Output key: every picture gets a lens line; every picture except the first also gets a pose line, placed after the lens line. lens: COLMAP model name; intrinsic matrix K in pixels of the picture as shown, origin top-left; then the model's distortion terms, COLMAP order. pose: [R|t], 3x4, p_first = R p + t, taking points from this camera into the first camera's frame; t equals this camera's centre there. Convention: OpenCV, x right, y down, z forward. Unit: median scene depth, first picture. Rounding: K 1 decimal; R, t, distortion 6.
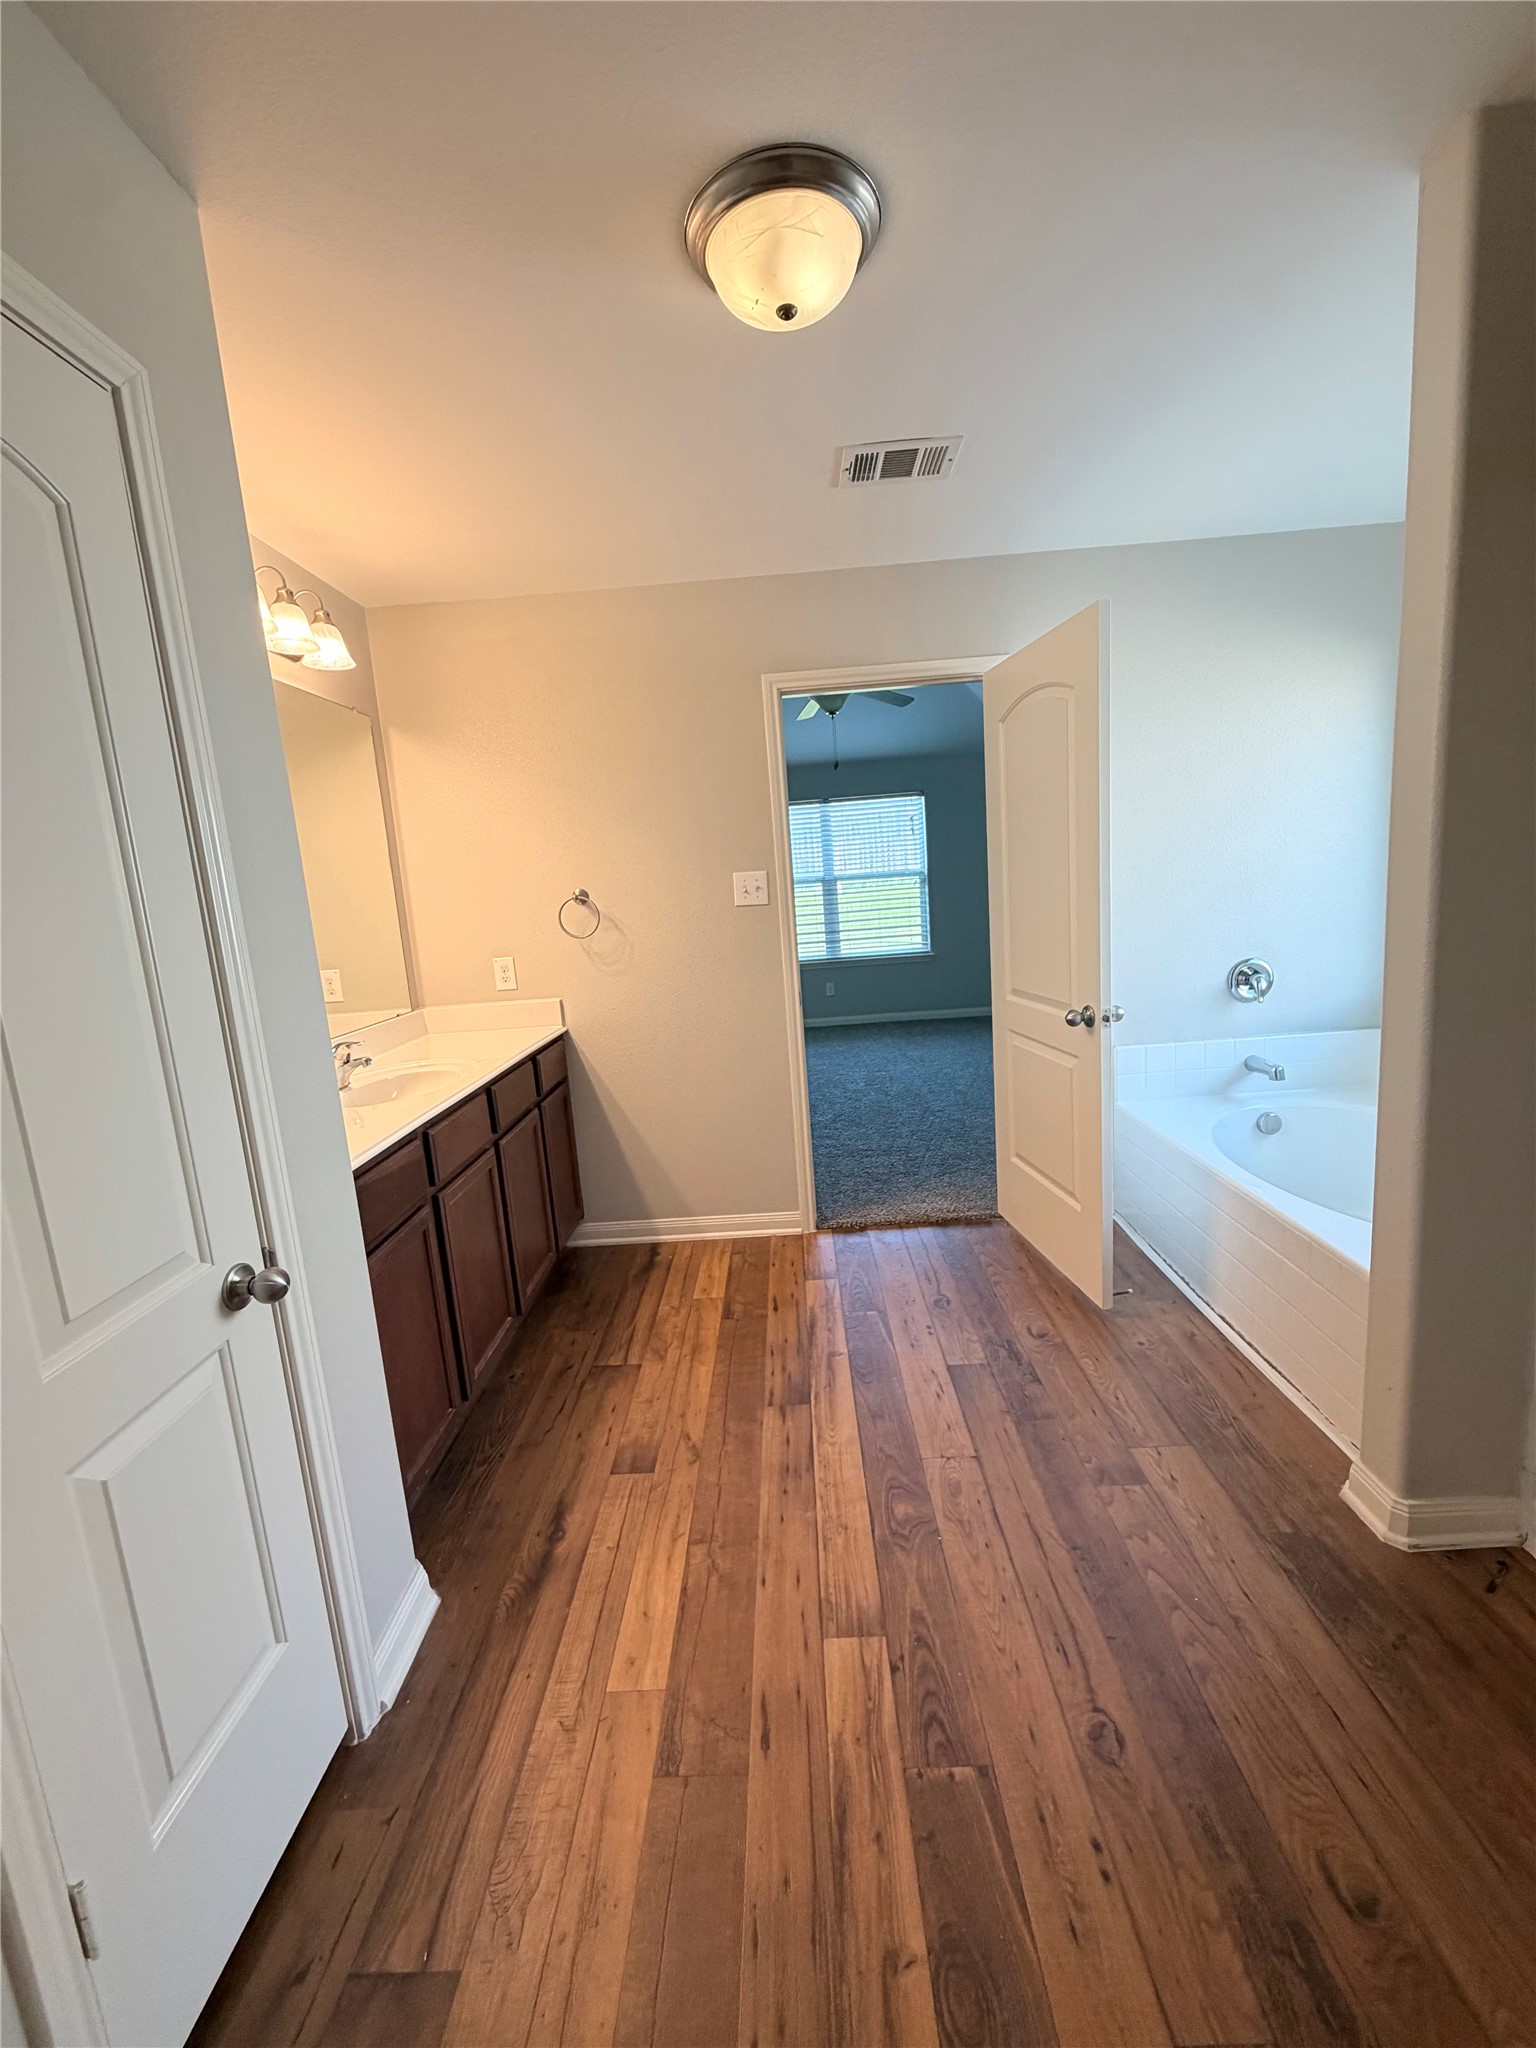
lens RADIAL K [[811.4, 0, 766.5], [0, 811.4, 1018.9], [0, 0, 1]] dist [-0.003572, 0.000904]
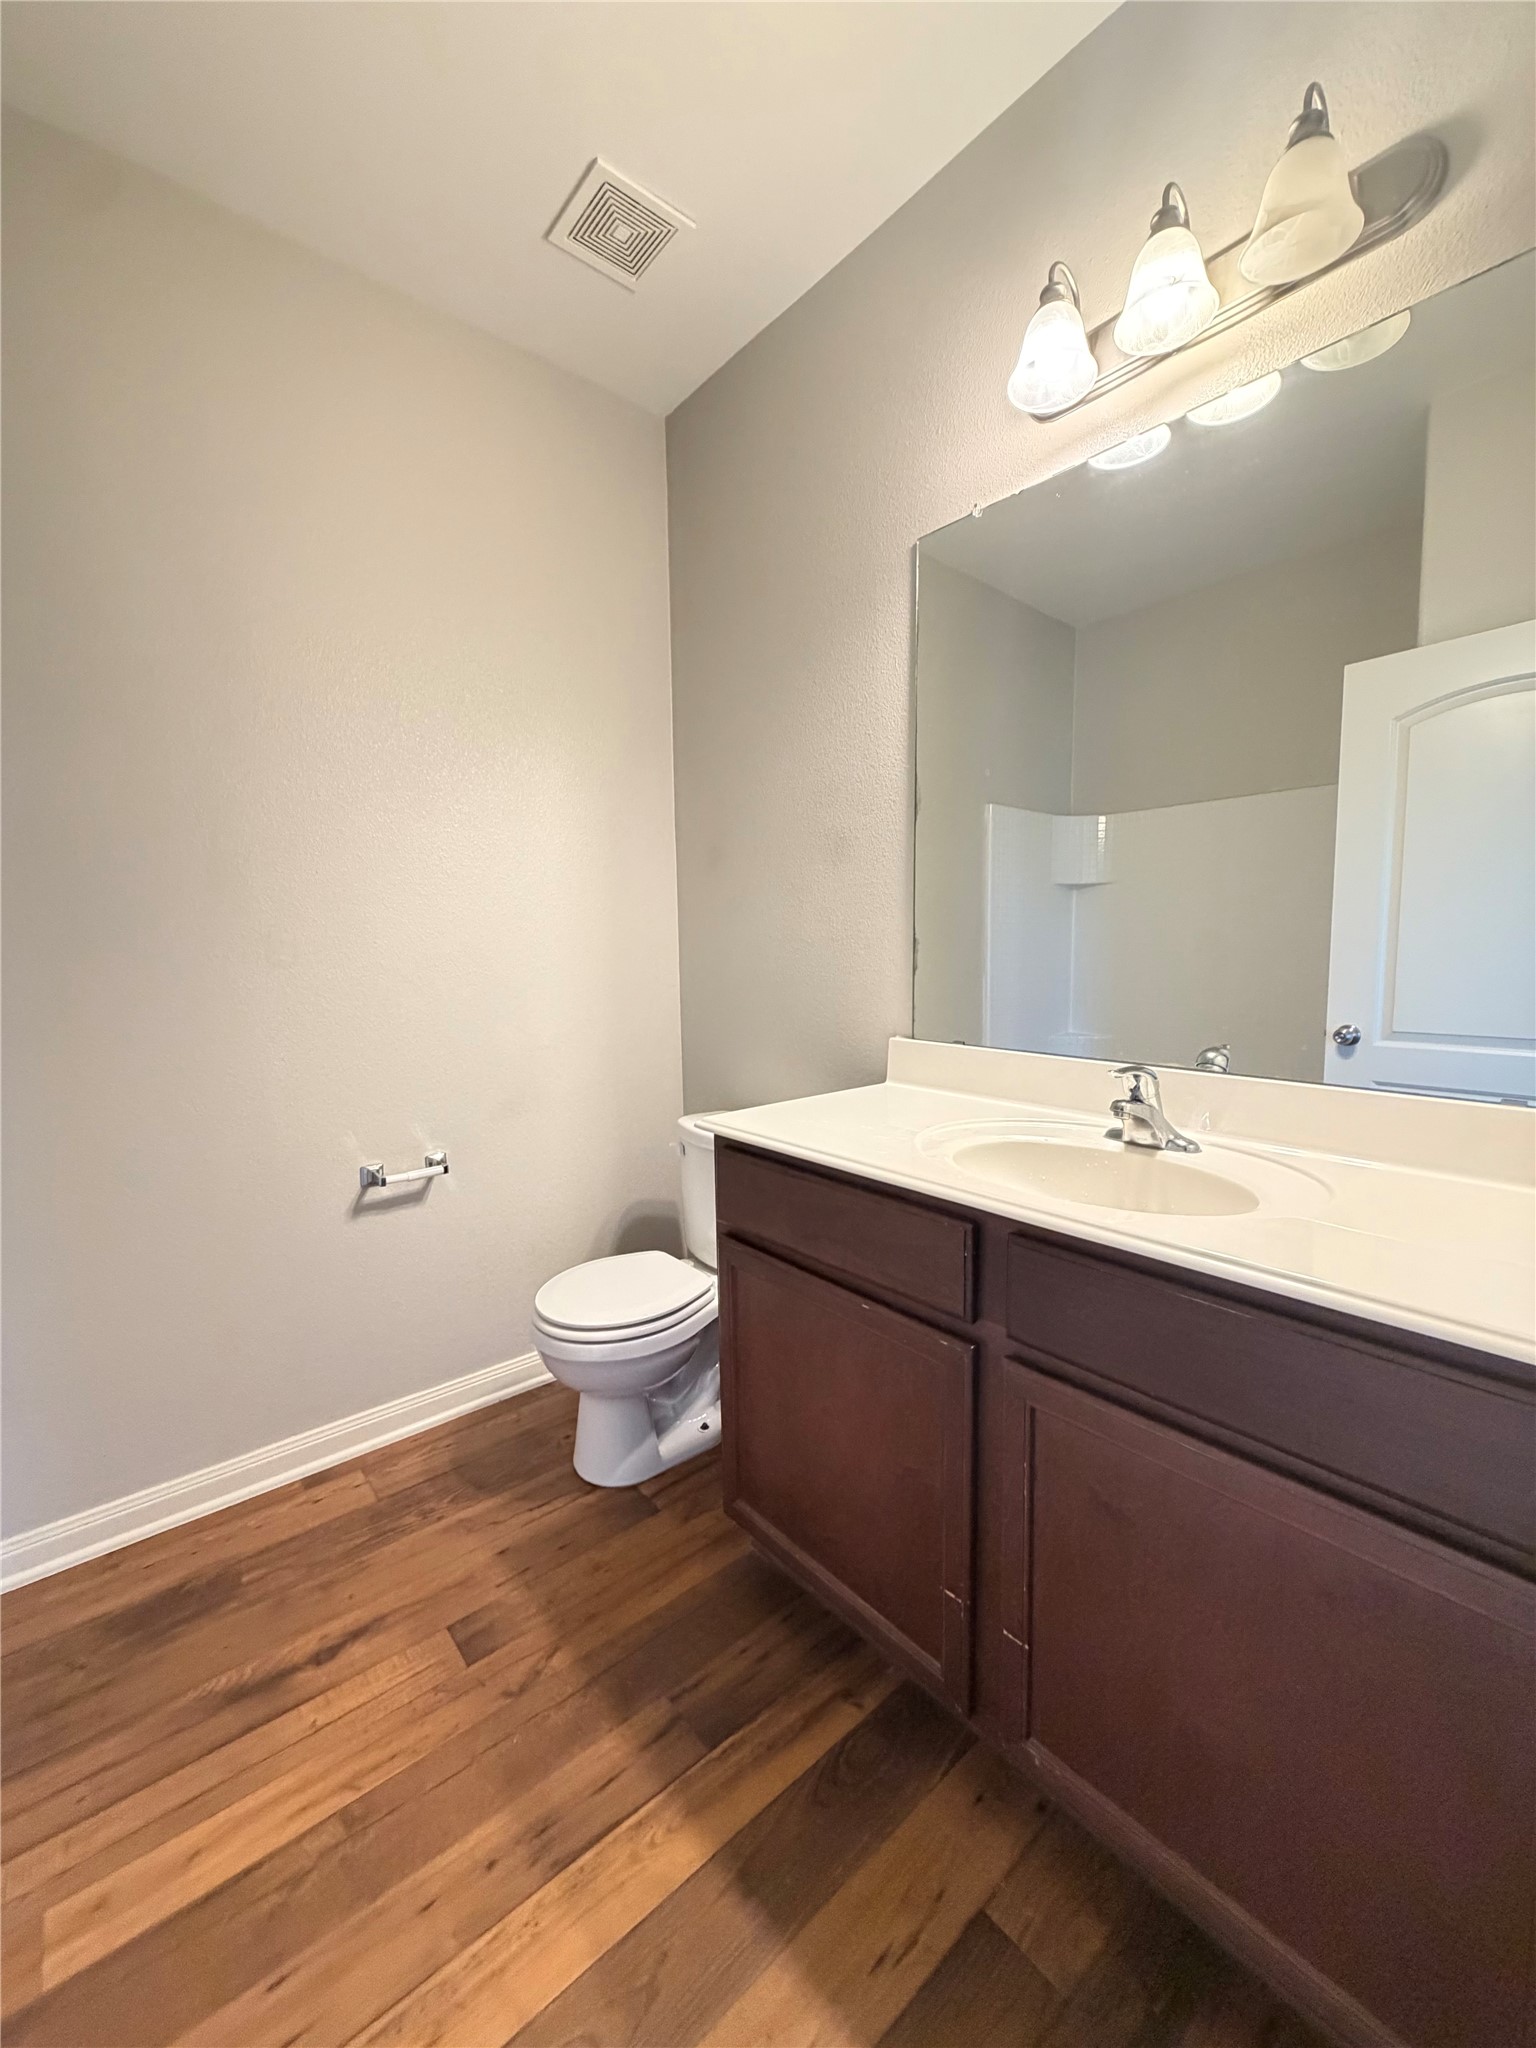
lens RADIAL K [[811.4, 0, 767.8], [0, 811.4, 1018.5], [0, 0, 1]] dist [-0.003572, 0.000904]
pose [[0.661594, 0.135352, -0.737545, 0.518884], [-0.163616, 0.985932, 0.034168, -0.069133], [0.731794, 0.098069, 0.674433, 0.720849]]
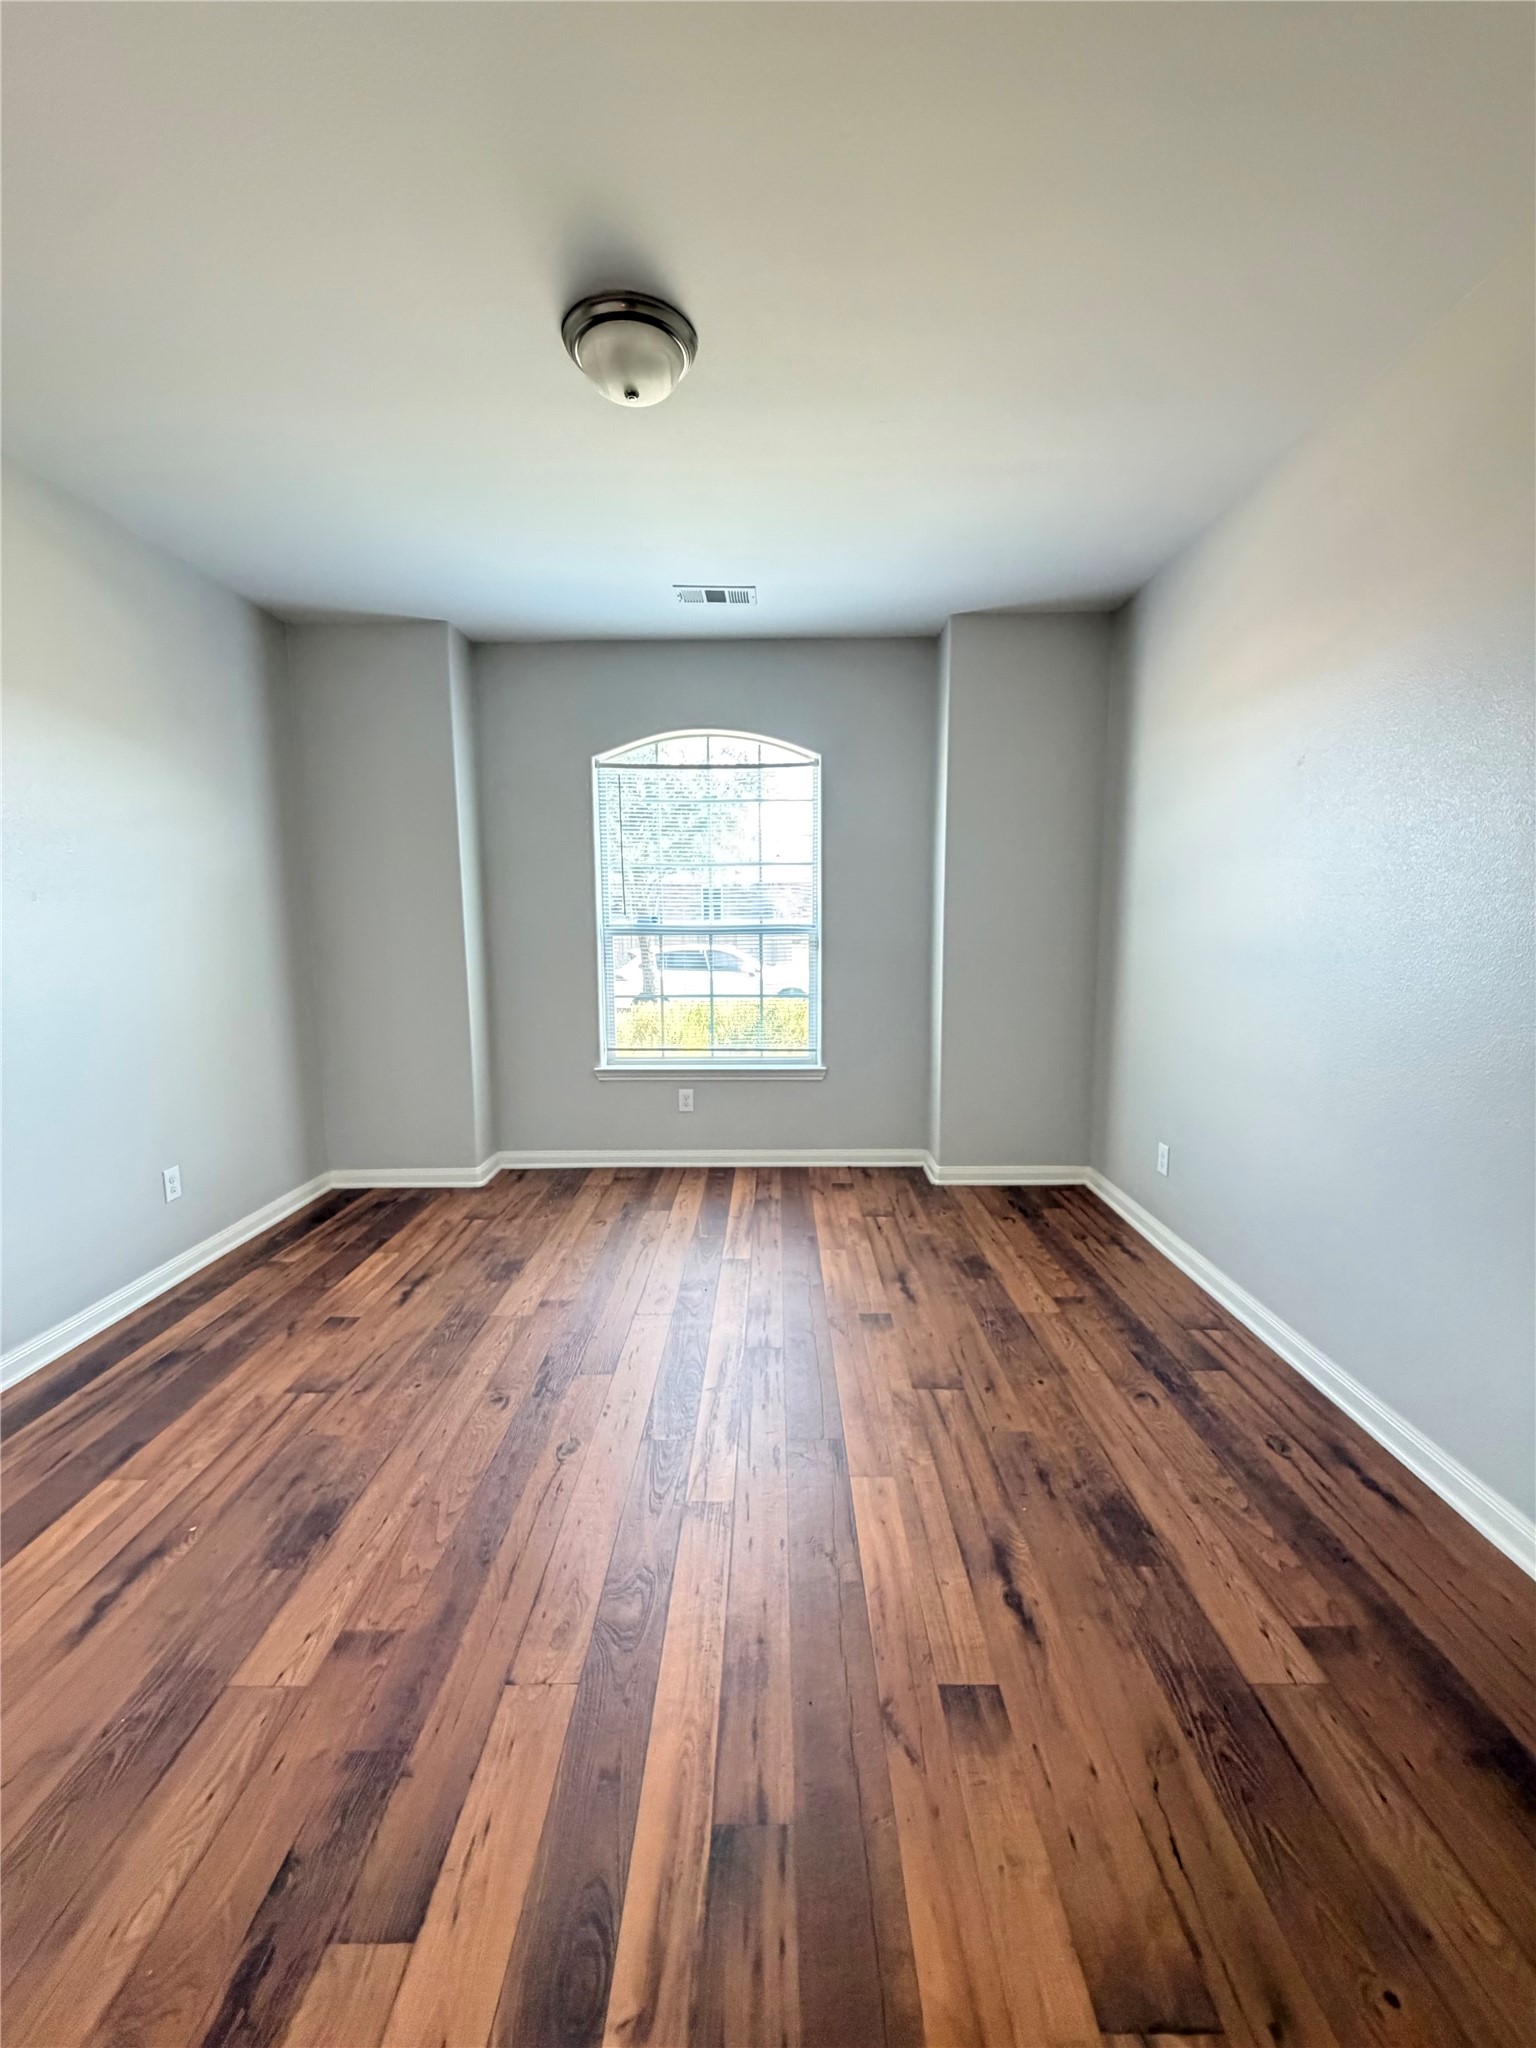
lens RADIAL K [[811.4, 0, 772.3], [0, 811.4, 1014.2], [0, 0, 1]] dist [-0.003572, 0.000904]
pose [[-0.996277, 0.085672, -0.009568, -0.036942], [0.079288, 0.954234, 0.288360, -0.273223], [0.033834, 0.286528, -0.957474, 1.666066]]
